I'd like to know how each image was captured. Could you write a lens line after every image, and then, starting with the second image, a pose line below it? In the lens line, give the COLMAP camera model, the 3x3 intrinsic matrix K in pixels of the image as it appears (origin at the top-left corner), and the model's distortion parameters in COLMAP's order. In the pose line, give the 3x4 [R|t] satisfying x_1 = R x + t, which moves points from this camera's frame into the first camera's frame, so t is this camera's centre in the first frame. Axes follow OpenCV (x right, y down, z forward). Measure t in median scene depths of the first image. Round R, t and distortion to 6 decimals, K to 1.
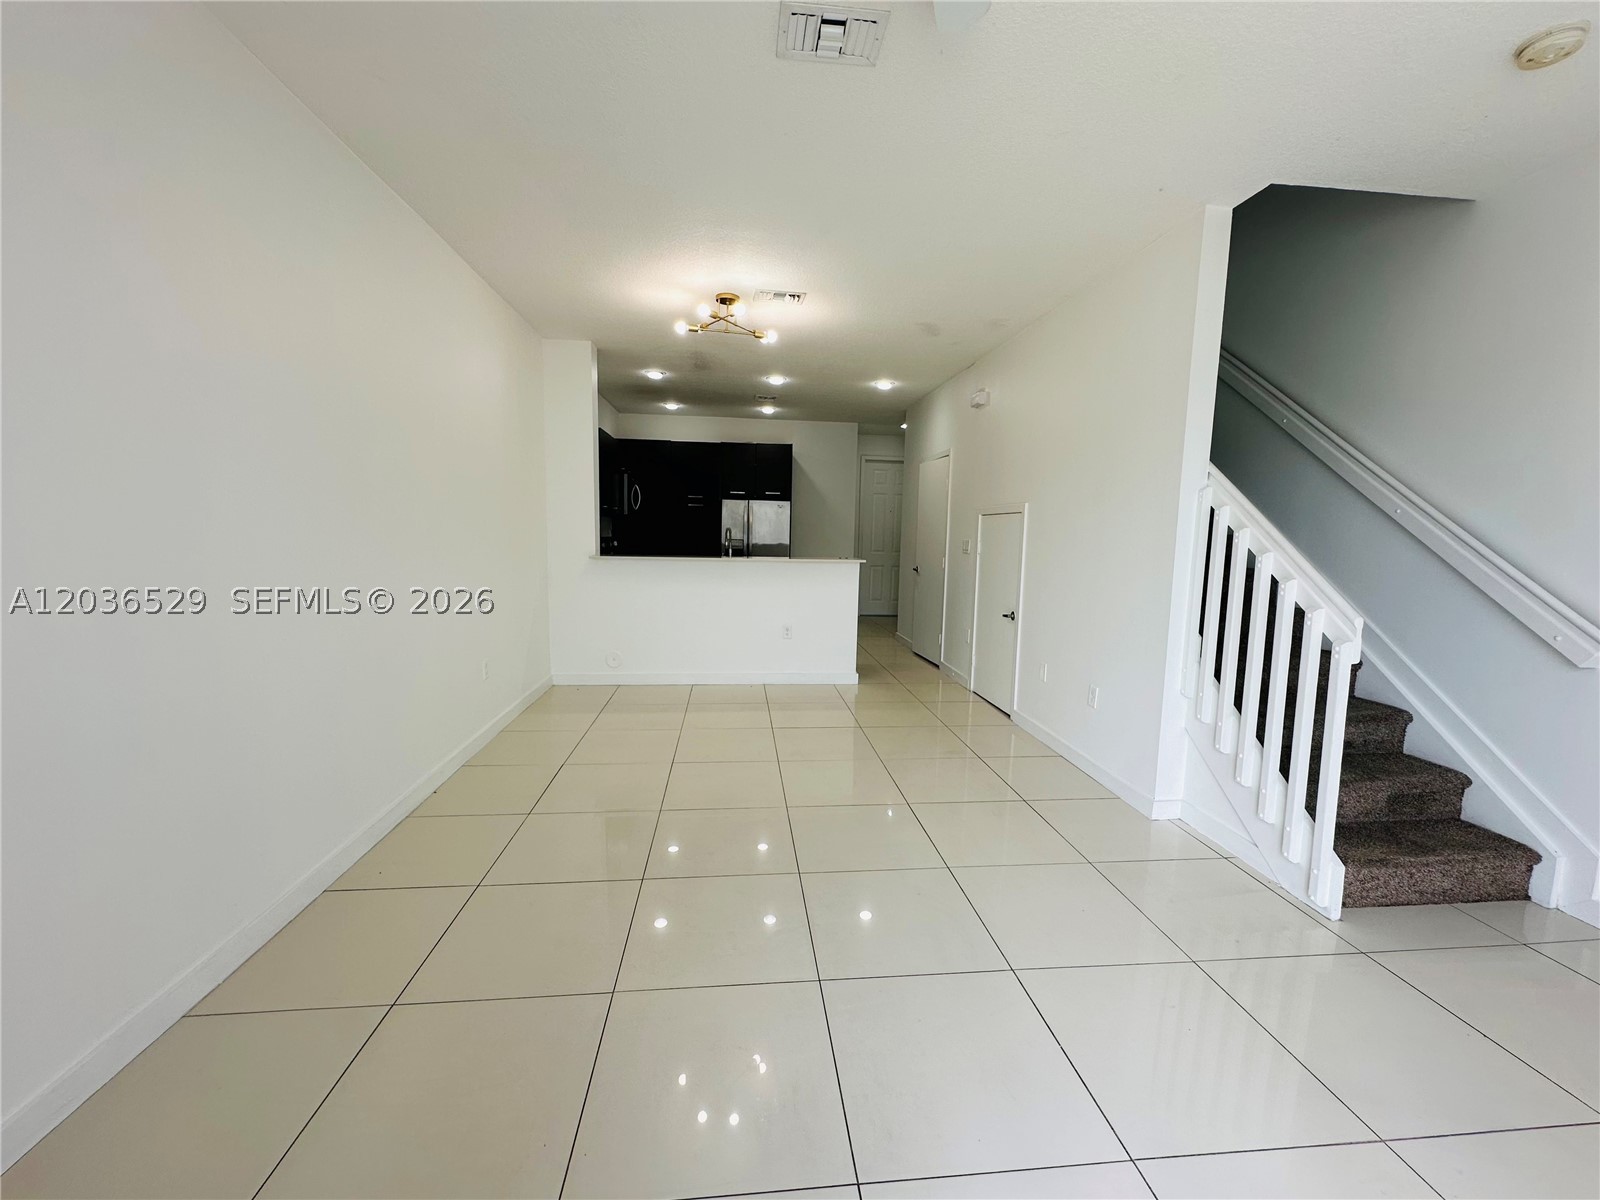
lens RADIAL K [[642.5, 0, 799.5], [0, 642.5, 598.0], [0, 0, 1]] dist [0.001791, 0.000165]
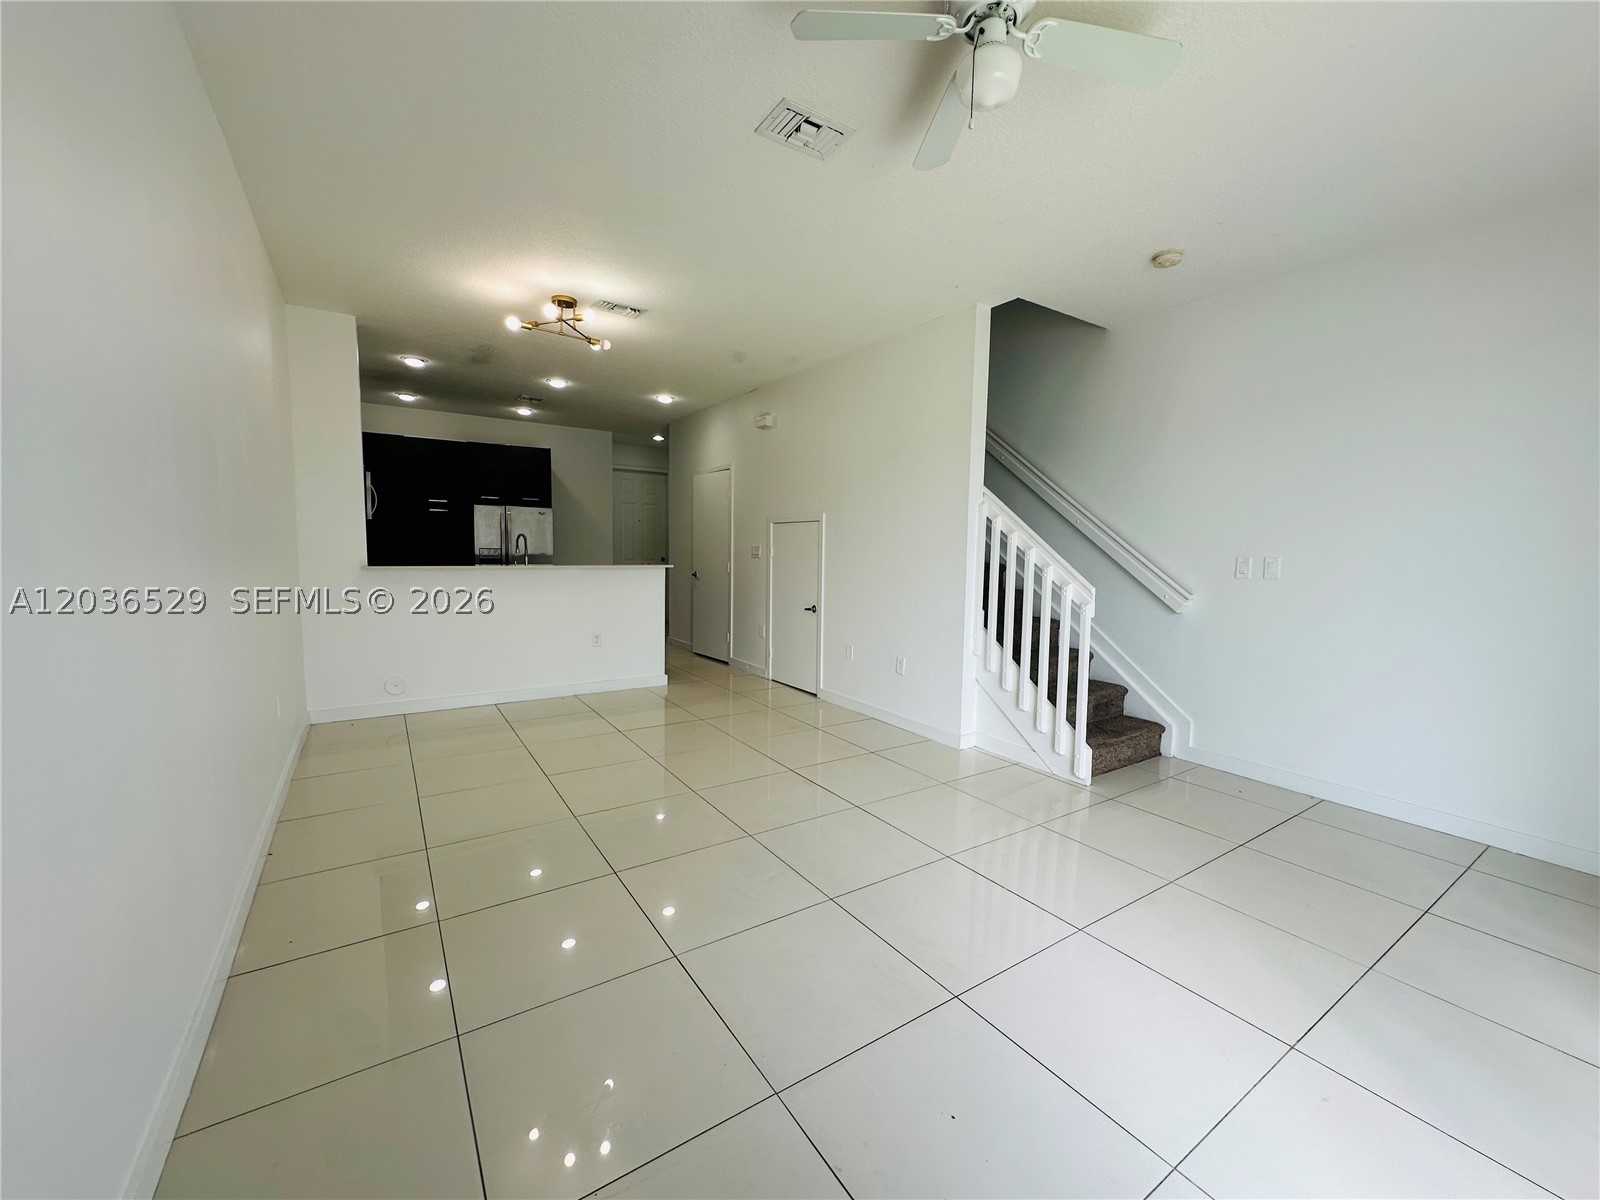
lens RADIAL K [[642.5, 0, 797.0], [0, 642.5, 597.6], [0, 0, 1]] dist [0.001791, 0.000165]
pose [[0.885724, -0.043654, 0.462155, -0.256900], [0.051920, 0.998638, -0.005177, 0.012312], [-0.461299, 0.028581, 0.886784, -0.028891]]
